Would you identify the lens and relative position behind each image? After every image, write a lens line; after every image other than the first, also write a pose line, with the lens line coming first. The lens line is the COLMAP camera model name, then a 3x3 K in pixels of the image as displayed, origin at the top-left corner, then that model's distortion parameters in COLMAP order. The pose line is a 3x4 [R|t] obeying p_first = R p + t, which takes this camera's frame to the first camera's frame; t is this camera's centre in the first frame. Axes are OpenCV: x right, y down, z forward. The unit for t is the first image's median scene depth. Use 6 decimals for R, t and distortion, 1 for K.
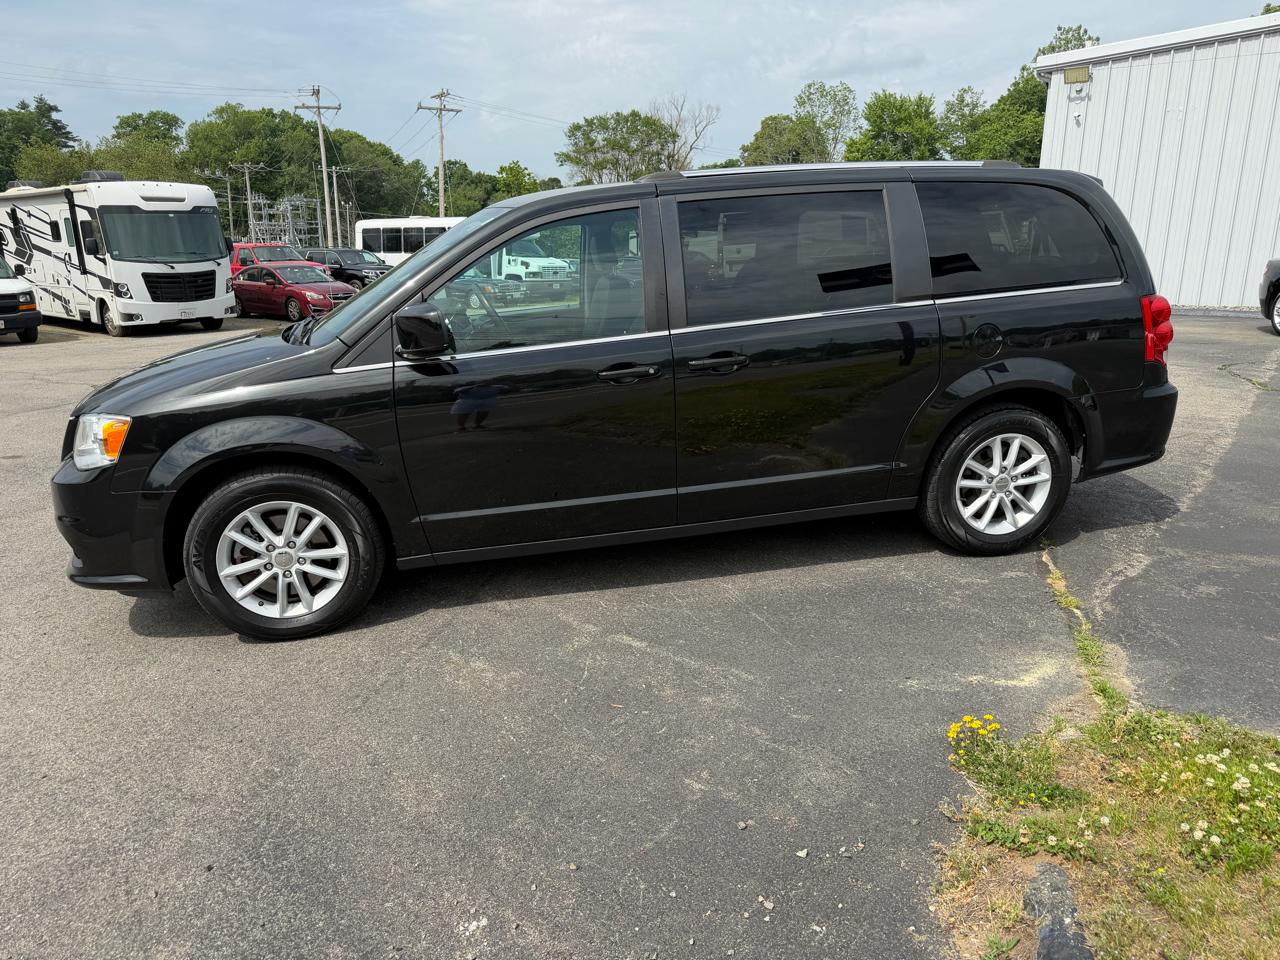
lens RADIAL K [[908.3, 0, 643.7], [0, 908.3, 485.9], [0, 0, 1]] dist [0.028048, -0.033910]
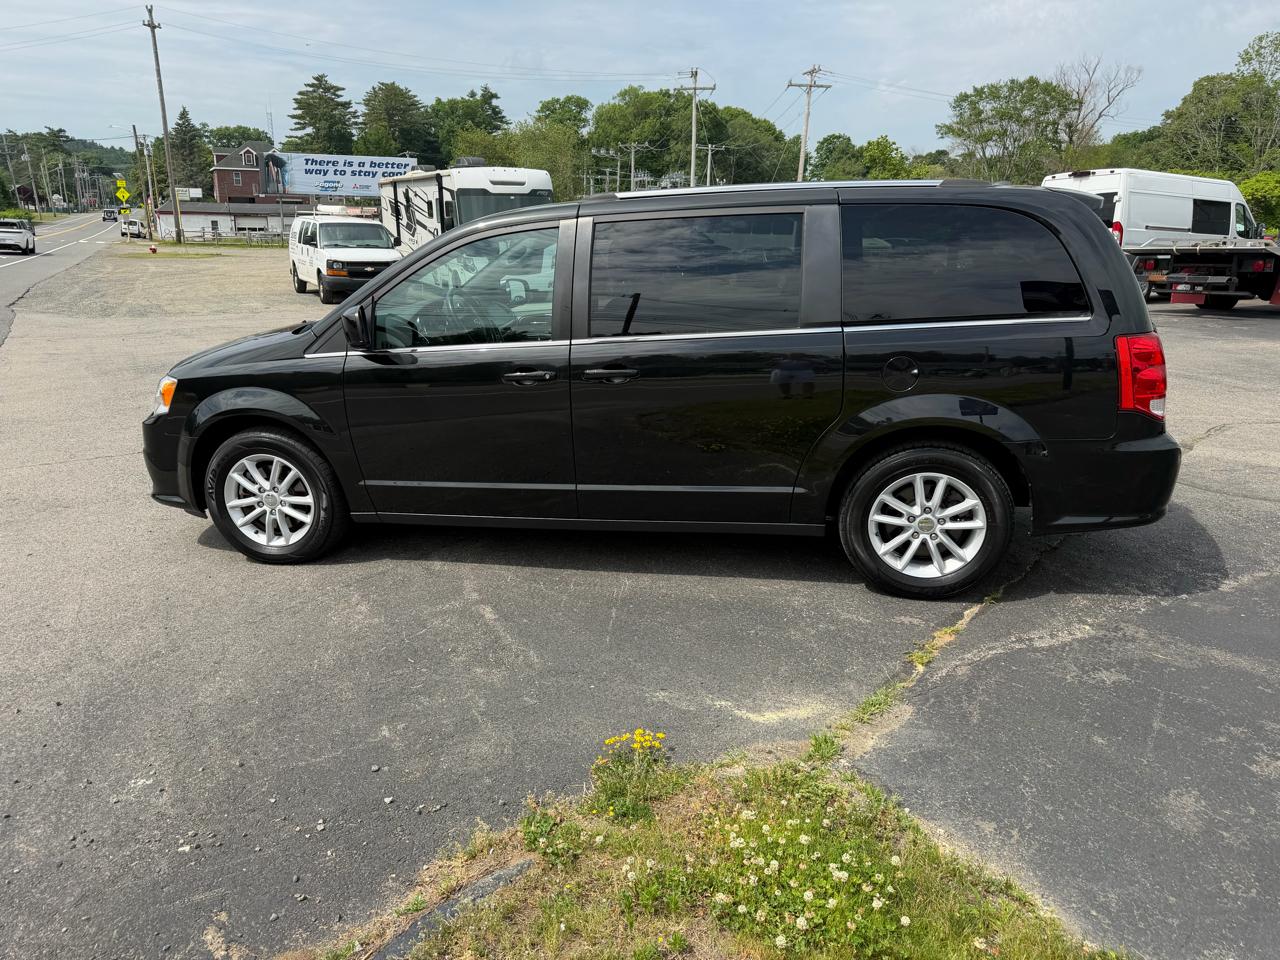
lens RADIAL K [[912.5, 0, 633.7], [0, 912.5, 479.6], [0, 0, 1]] dist [0.022561, -0.020562]
pose [[0.916132, 0.125379, -0.380766, 0.457383], [-0.118189, 0.992089, 0.042311, -0.051445], [0.383058, 0.006240, 0.923703, 0.010779]]
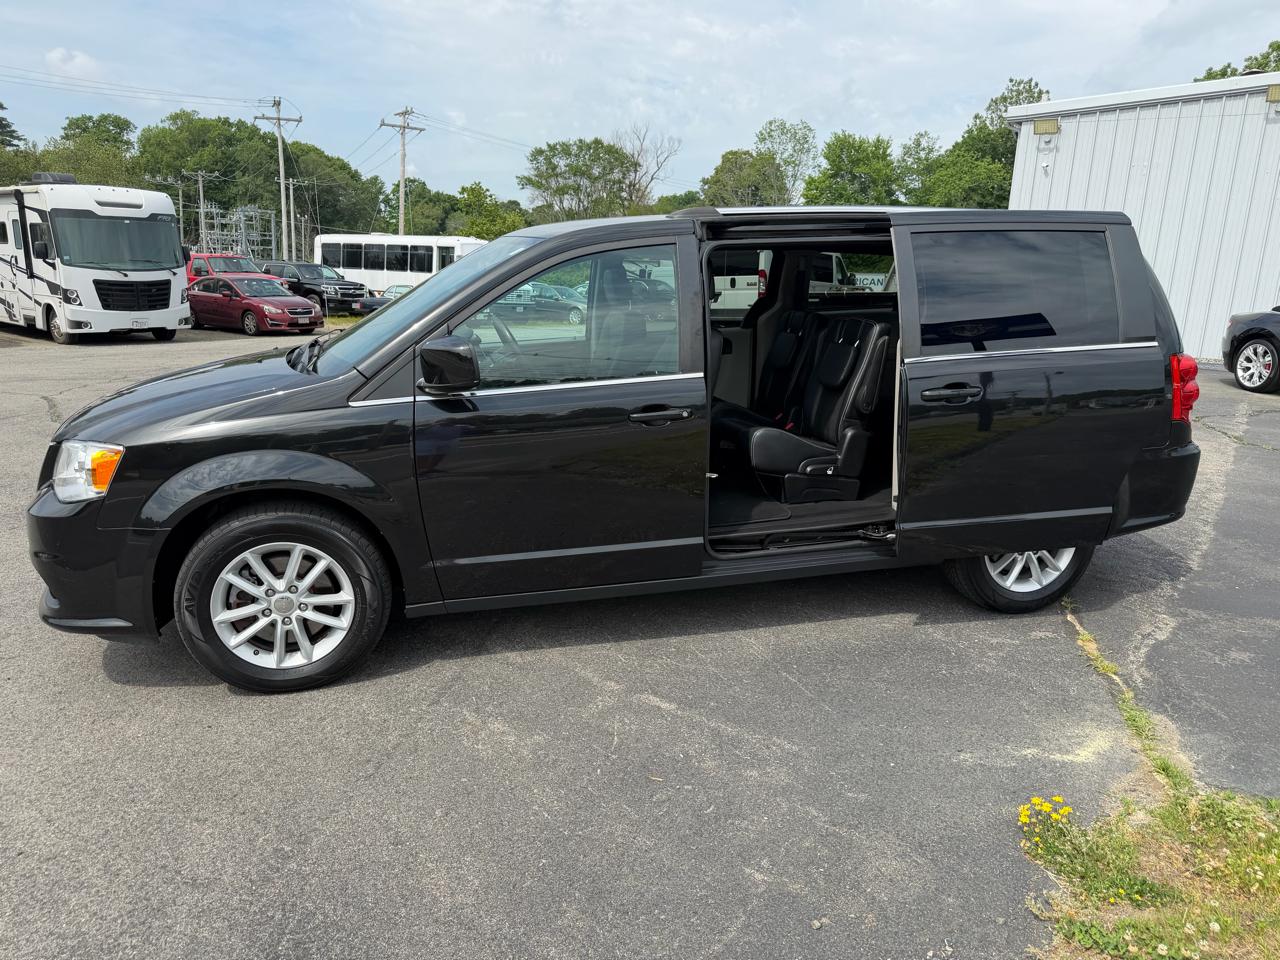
lens RADIAL K [[911.5, 0, 640.4], [0, 911.5, 483.7], [0, 0, 1]] dist [0.023938, -0.027633]
pose [[0.998168, 0.030490, 0.052256, -0.071768], [-0.028897, 0.999102, -0.030978, -0.019549], [-0.053154, 0.029412, 0.998153, 0.044363]]
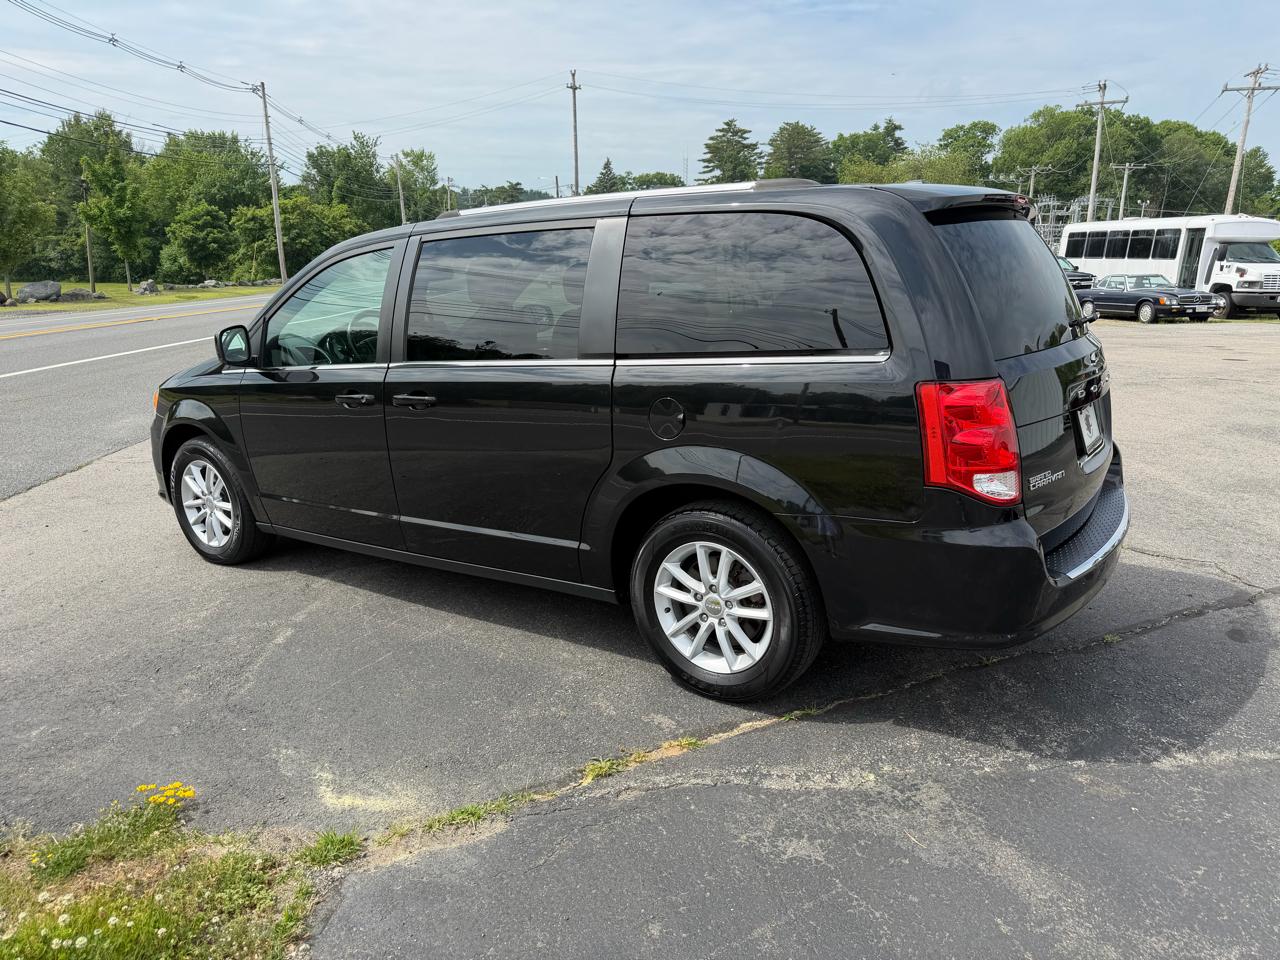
lens RADIAL K [[914.8, 0, 644.8], [0, 914.8, 472.0], [0, 0, 1]] dist [0.038534, -0.038505]
pose [[0.678945, 0.174306, -0.713198, 0.852098], [-0.186663, 0.980470, 0.061929, -0.144019], [0.710064, 0.091081, 0.698221, 0.408595]]
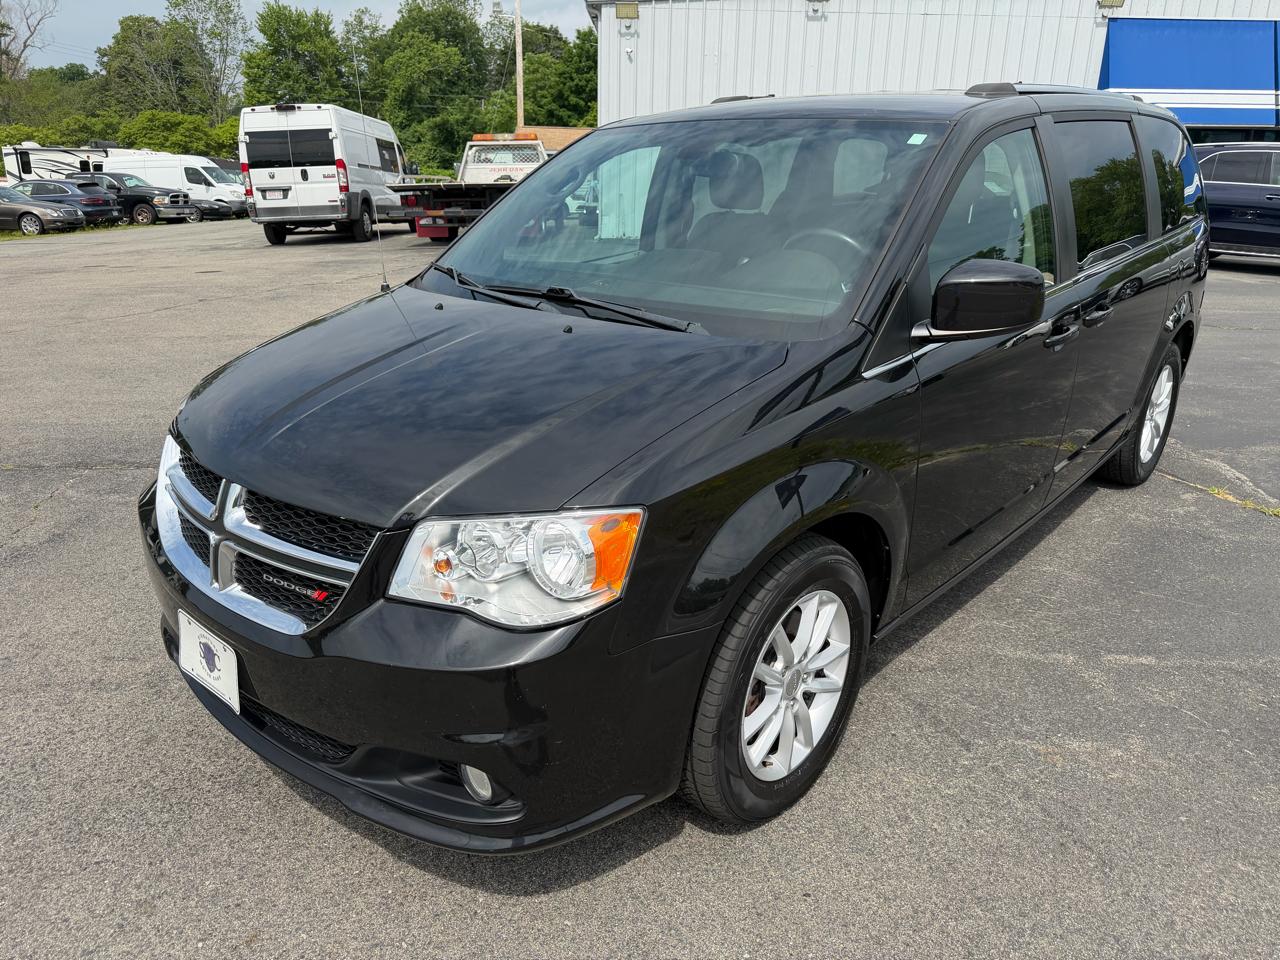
lens RADIAL K [[912.5, 0, 633.7], [0, 912.5, 479.6], [0, 0, 1]] dist [0.022561, -0.020562]
pose [[0.811852, -0.170486, 0.558418, -0.669307], [0.134436, 0.985304, 0.105366, -0.114805], [-0.568175, -0.010470, 0.822841, 0.458510]]
